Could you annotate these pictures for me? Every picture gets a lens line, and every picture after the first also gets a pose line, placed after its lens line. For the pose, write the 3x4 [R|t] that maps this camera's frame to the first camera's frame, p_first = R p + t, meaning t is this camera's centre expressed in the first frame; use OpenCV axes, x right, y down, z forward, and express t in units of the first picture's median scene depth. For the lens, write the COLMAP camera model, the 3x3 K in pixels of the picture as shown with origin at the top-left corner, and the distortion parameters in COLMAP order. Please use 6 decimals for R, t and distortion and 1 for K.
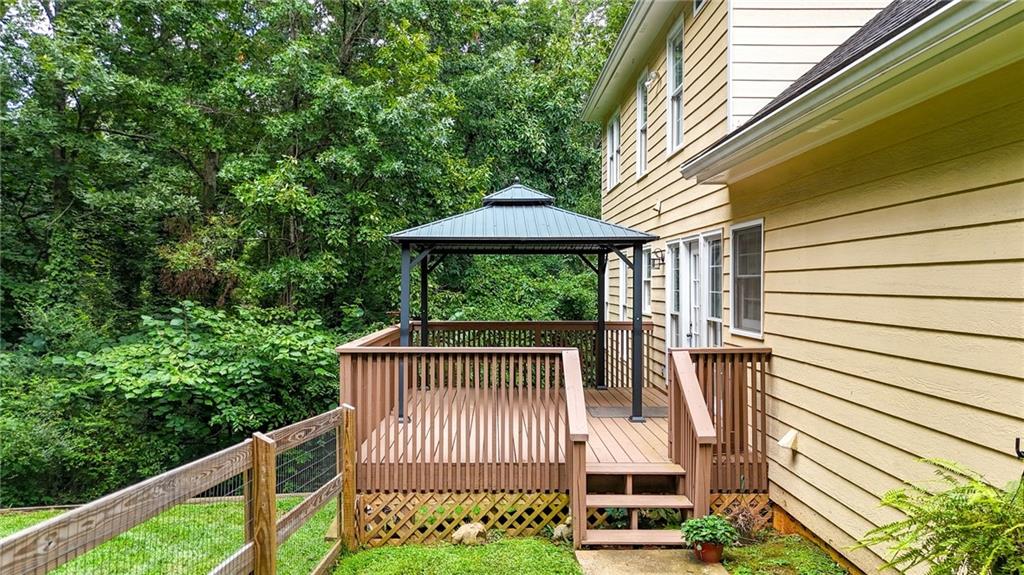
lens RADIAL K [[767.8, 0, 510.5], [0, 767.8, 285.4], [0, 0, 1]] dist [0.065224, -0.022276]
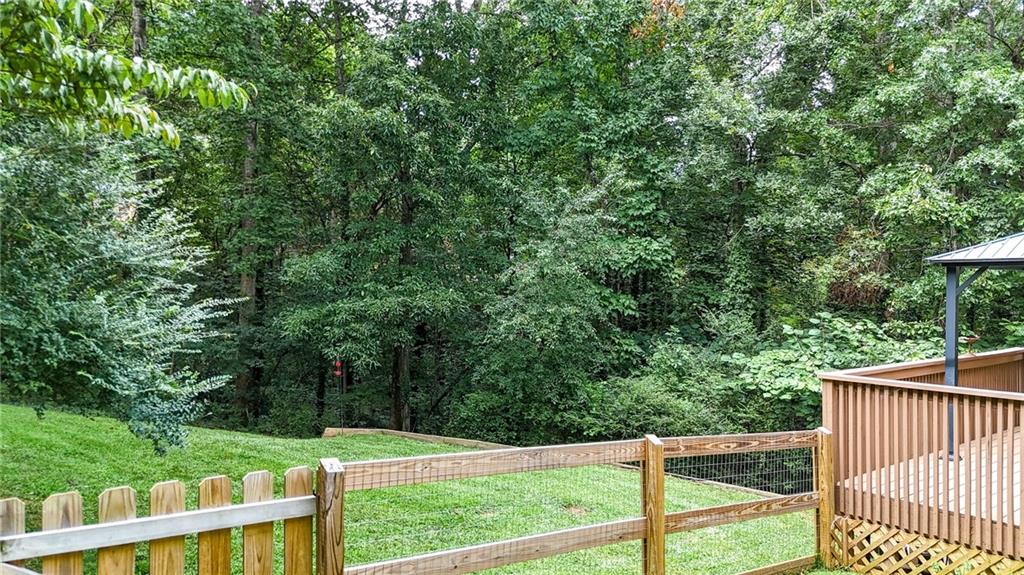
lens RADIAL K [[767.8, 0, 510.1], [0, 767.8, 287.3], [0, 0, 1]] dist [0.065224, -0.022276]
pose [[0.626854, 0.003531, -0.779129, 0.142535], [-0.001989, 0.999994, 0.002932, -0.017001], [0.779134, -0.000288, 0.626857, -0.002313]]
